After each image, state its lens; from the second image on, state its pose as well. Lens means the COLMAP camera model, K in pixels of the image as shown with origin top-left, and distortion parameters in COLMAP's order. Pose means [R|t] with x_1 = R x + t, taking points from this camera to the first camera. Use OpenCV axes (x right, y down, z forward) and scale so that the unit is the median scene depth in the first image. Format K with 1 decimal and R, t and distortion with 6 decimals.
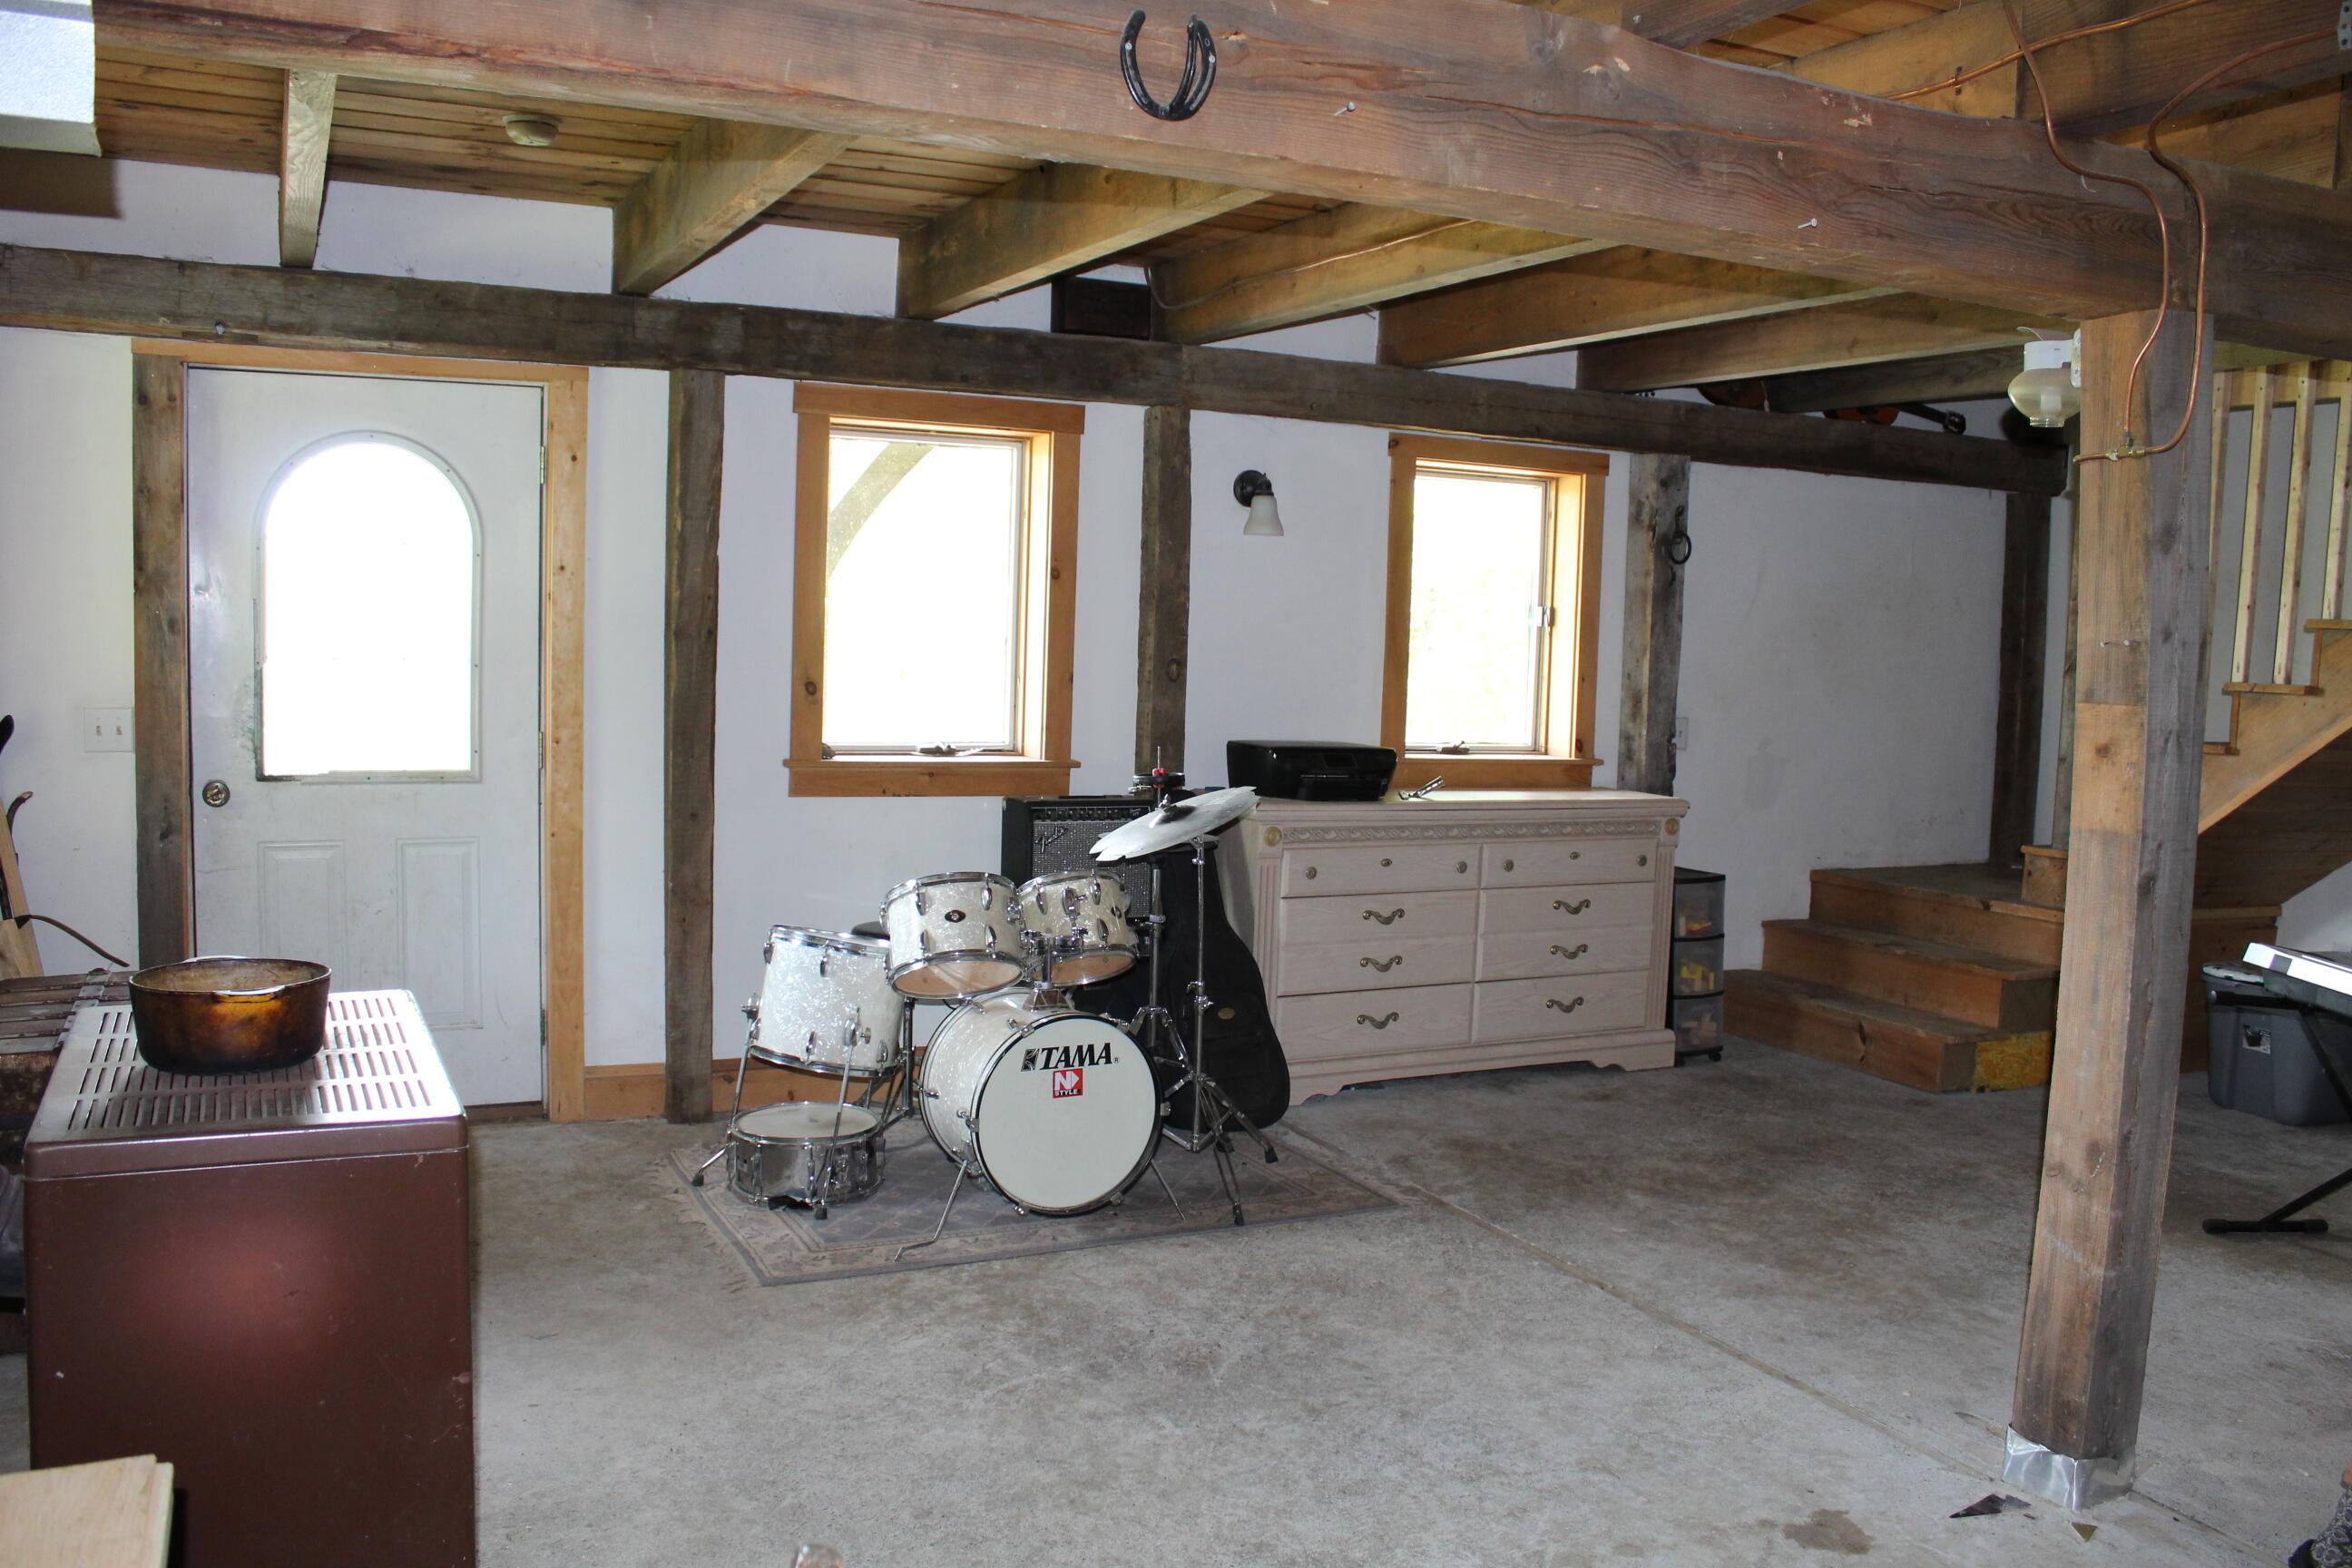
lens RADIAL K [[1916.0, 0, 1176.0], [0, 1916.0, 784.0], [0, 0, 1]] dist [-0.167345, 0.155079]
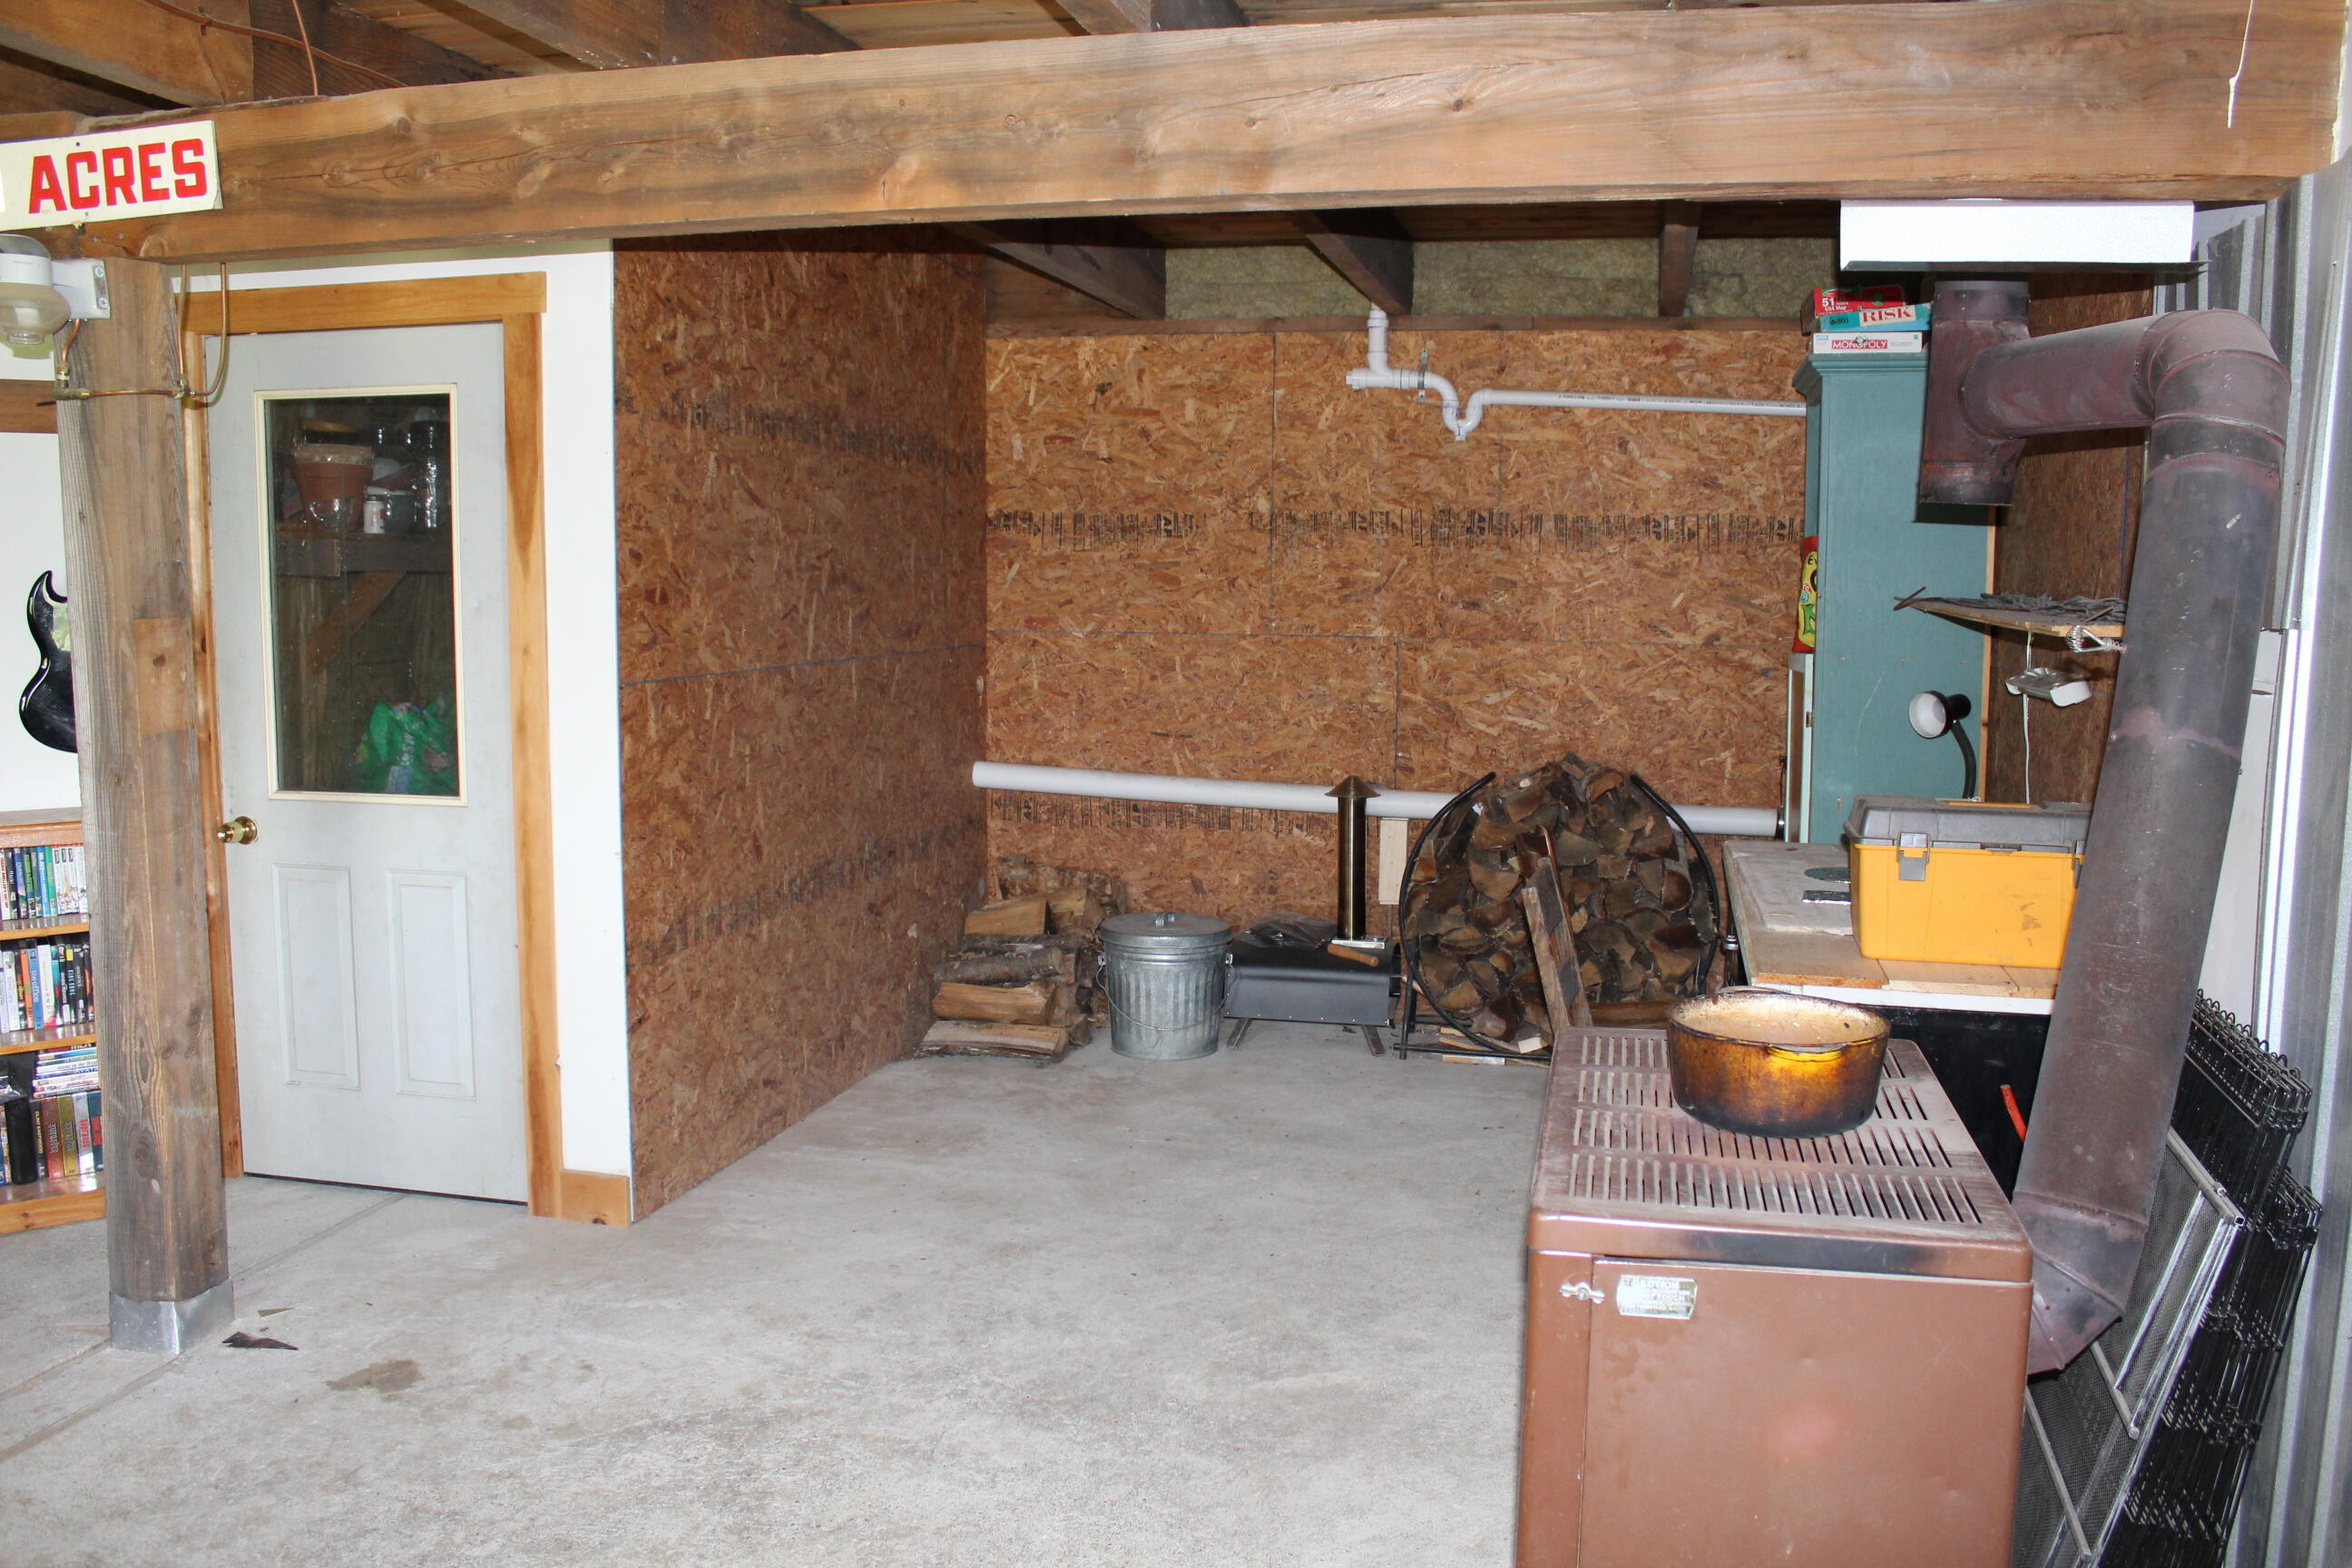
lens RADIAL K [[1916.0, 0, 1176.0], [0, 1916.0, 784.0], [0, 0, 1]] dist [-0.167345, 0.155079]
pose [[-0.756064, -0.120708, 0.643271, -0.667097], [0.027975, 0.975988, 0.216021, -0.166658], [-0.653900, 0.181321, -0.734532, 1.411116]]
